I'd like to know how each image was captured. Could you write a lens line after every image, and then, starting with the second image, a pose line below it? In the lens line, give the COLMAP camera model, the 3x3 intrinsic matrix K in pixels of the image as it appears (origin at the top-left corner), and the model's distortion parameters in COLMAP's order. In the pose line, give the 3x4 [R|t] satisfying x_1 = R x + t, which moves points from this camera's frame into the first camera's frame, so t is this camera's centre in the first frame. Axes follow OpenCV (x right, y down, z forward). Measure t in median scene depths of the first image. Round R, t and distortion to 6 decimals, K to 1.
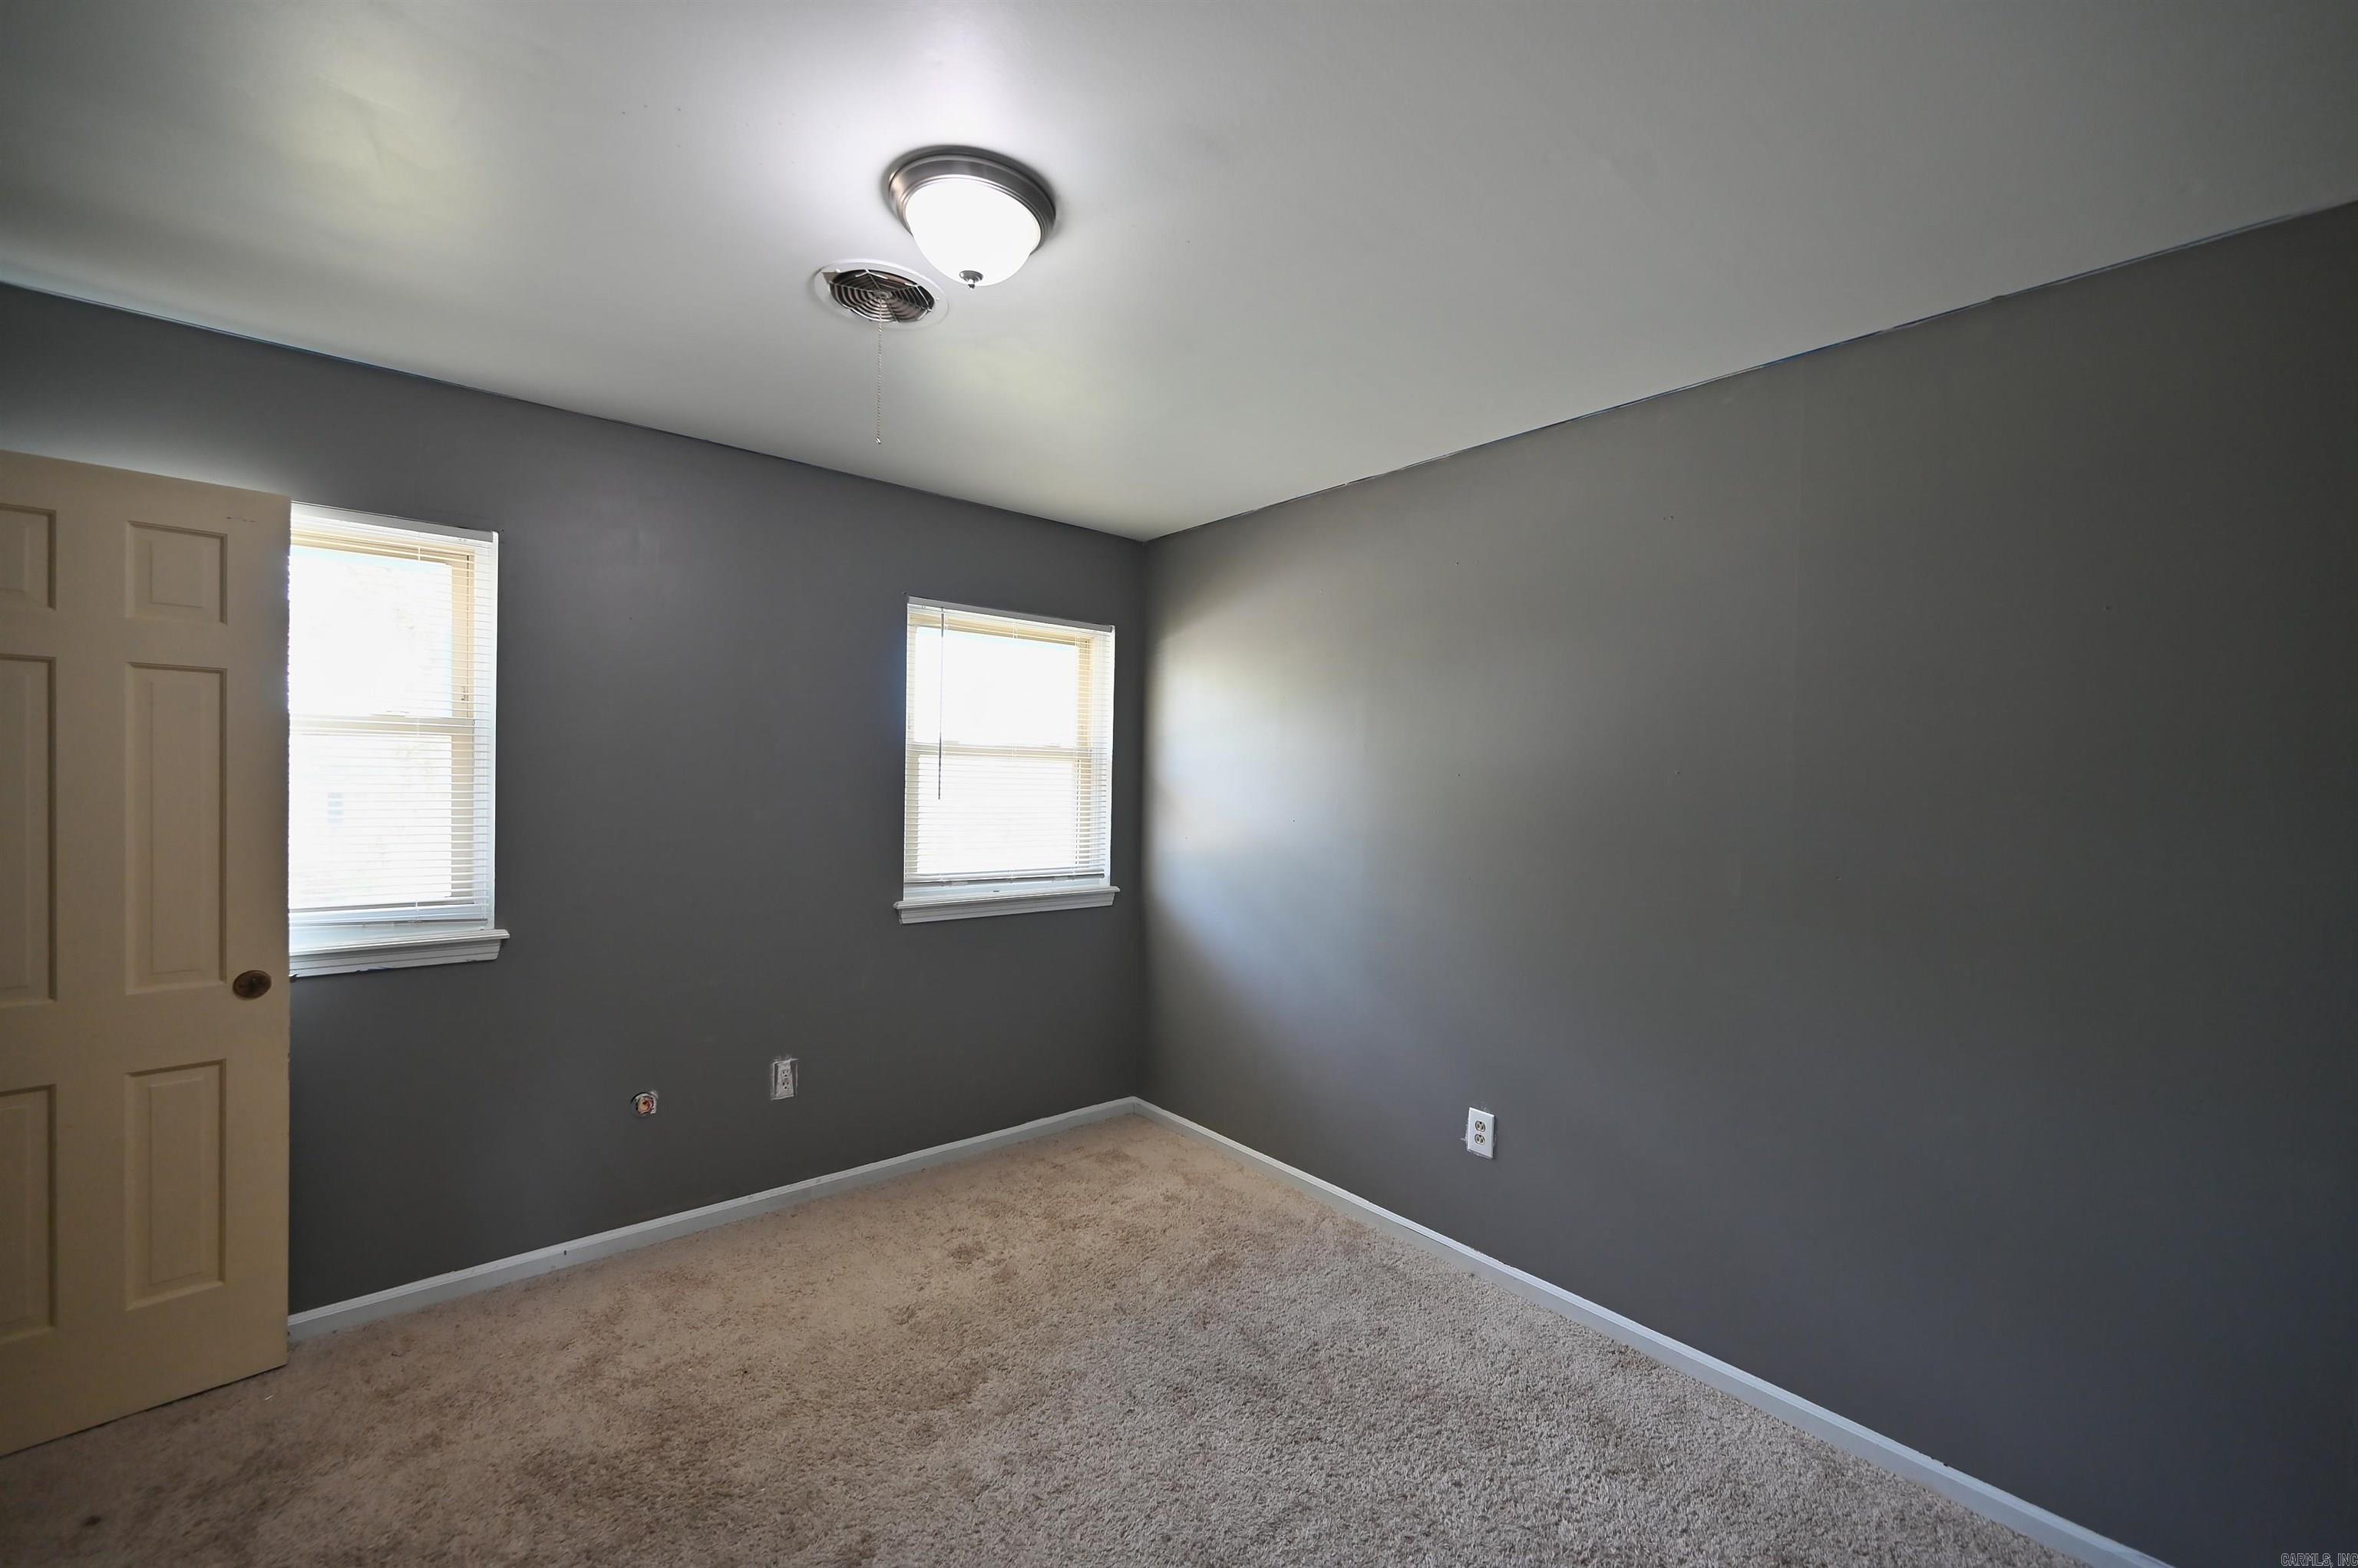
lens RADIAL K [[915.5, 0, 1168.5], [0, 915.5, 783.7], [0, 0, 1]] dist [0.000773, -0.000296]
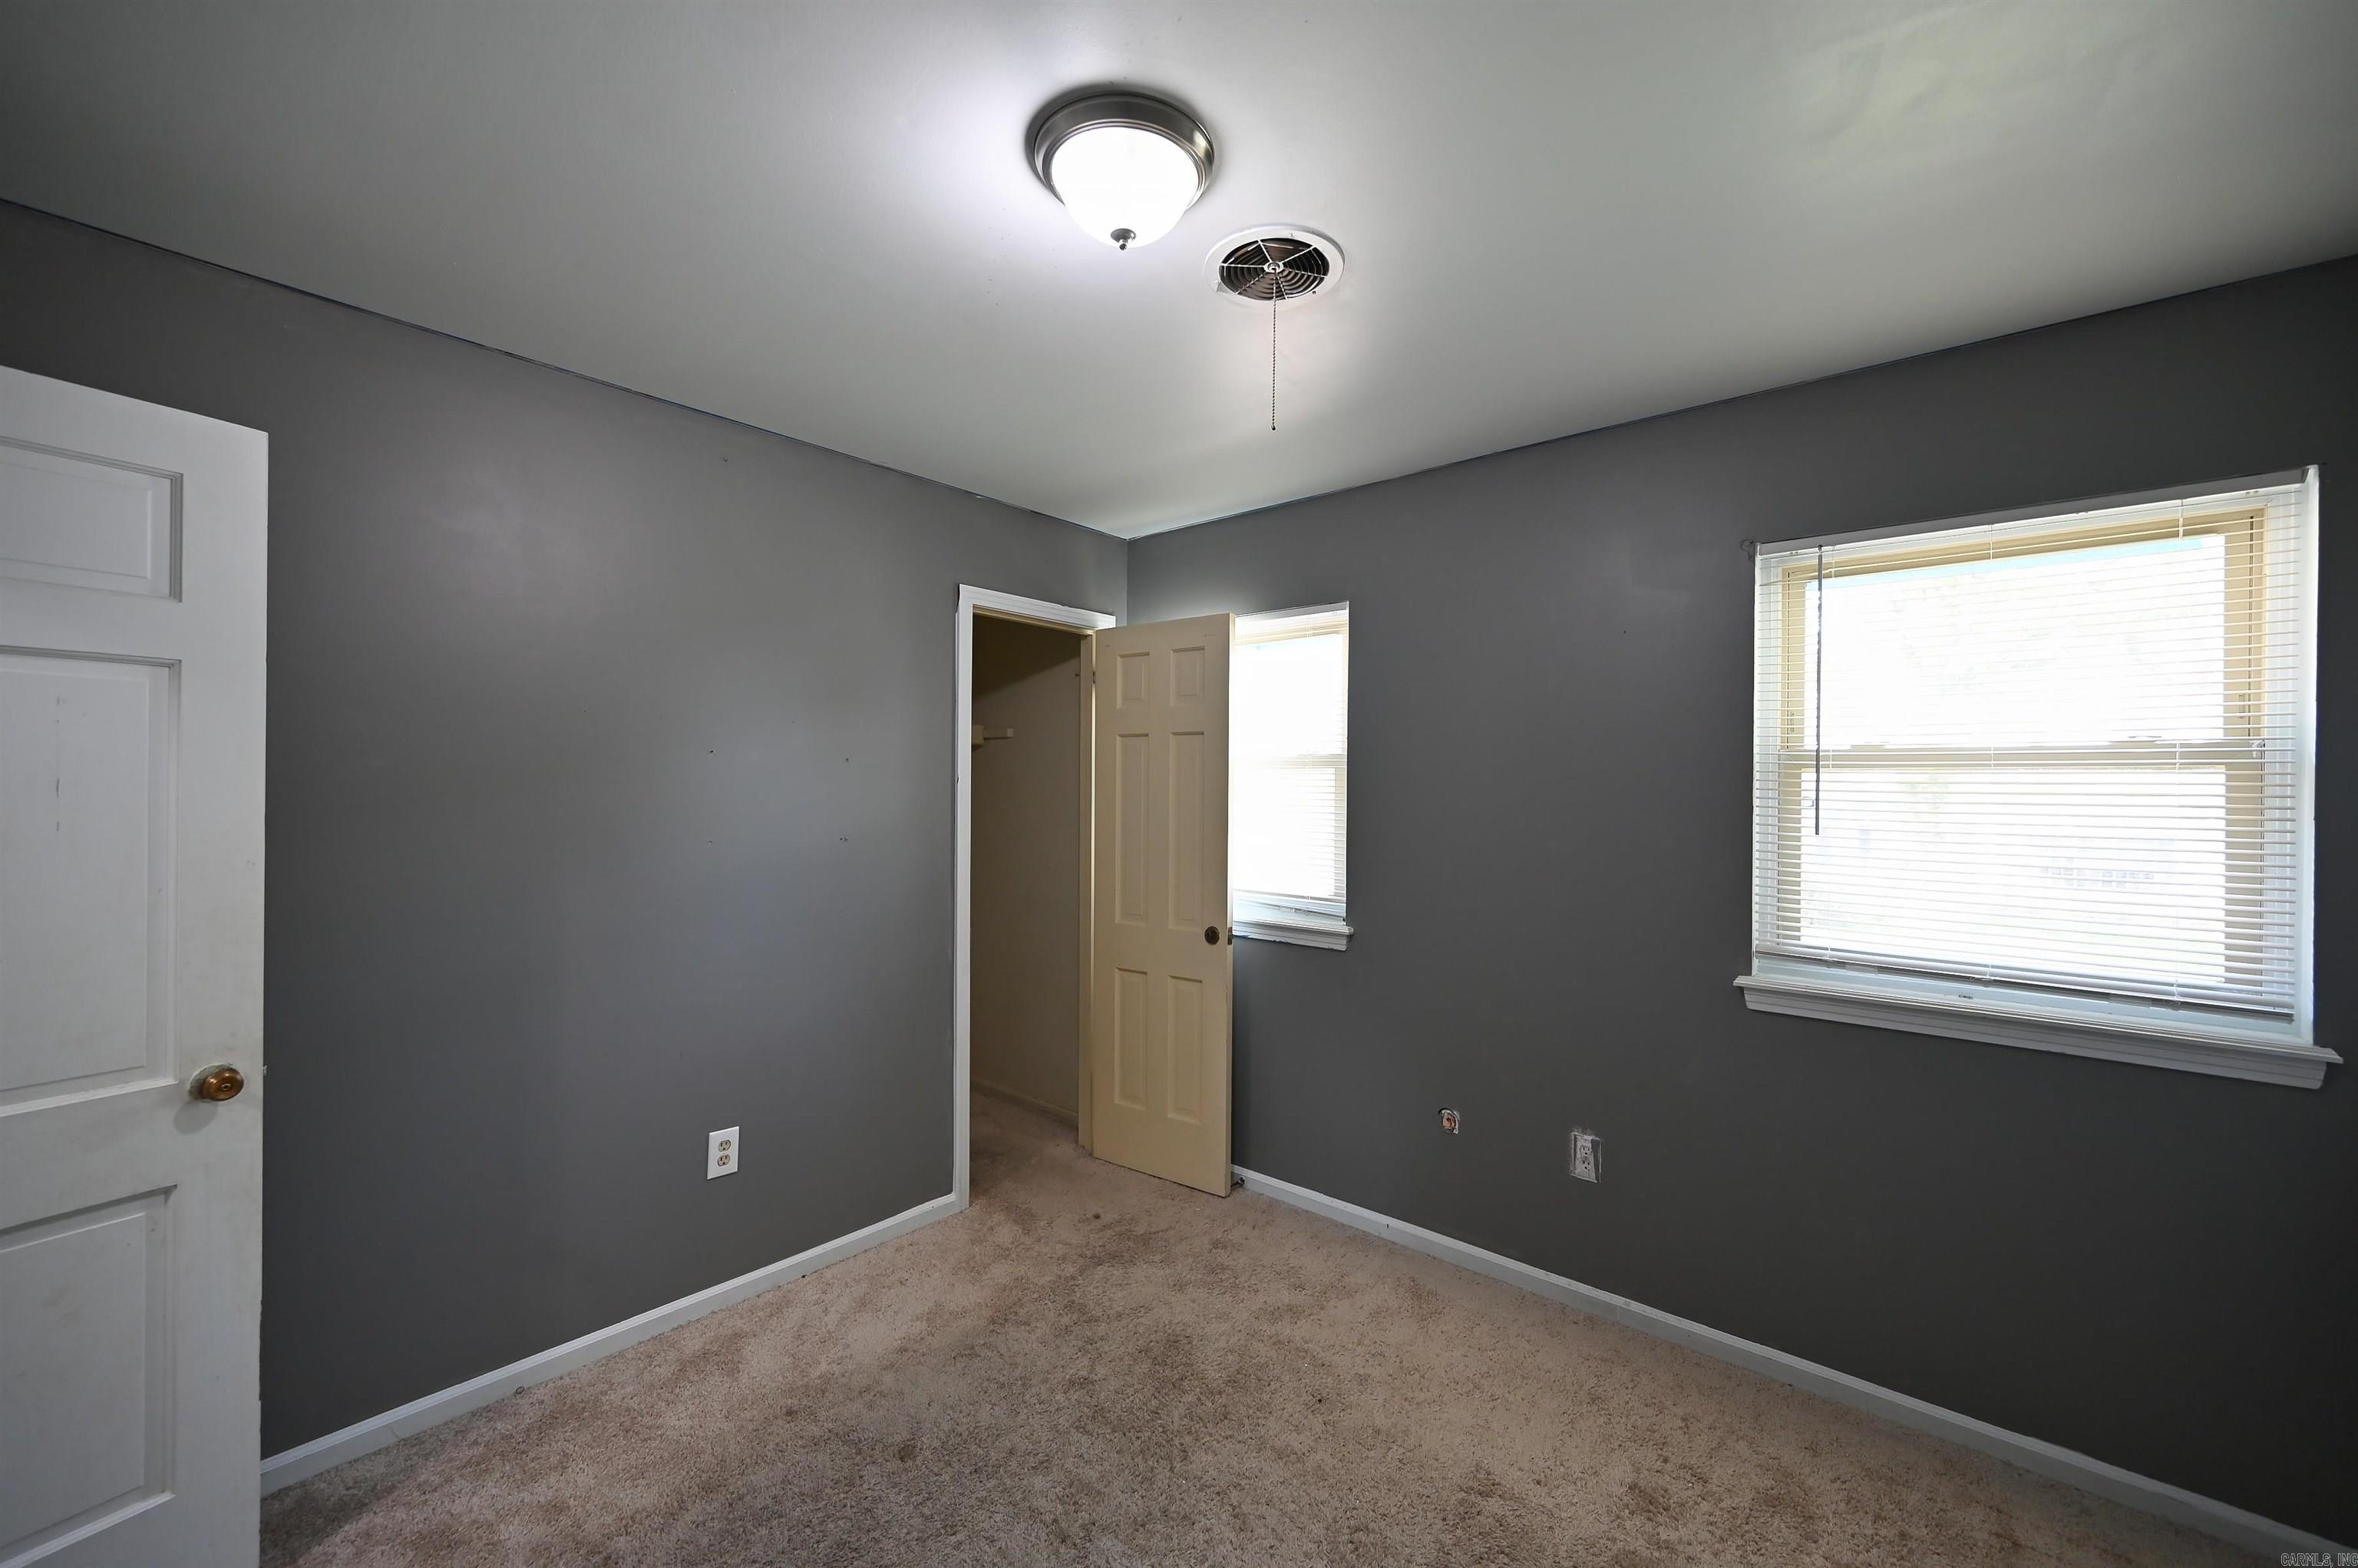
lens RADIAL K [[915.5, 0, 1180.3], [0, 915.5, 786.4], [0, 0, 1]] dist [0.000773, -0.000296]
pose [[0.176041, -0.016547, -0.984244, 0.359945], [-0.010765, 0.999767, -0.018734, -0.000299], [0.984324, 0.013894, 0.175822, 0.484680]]
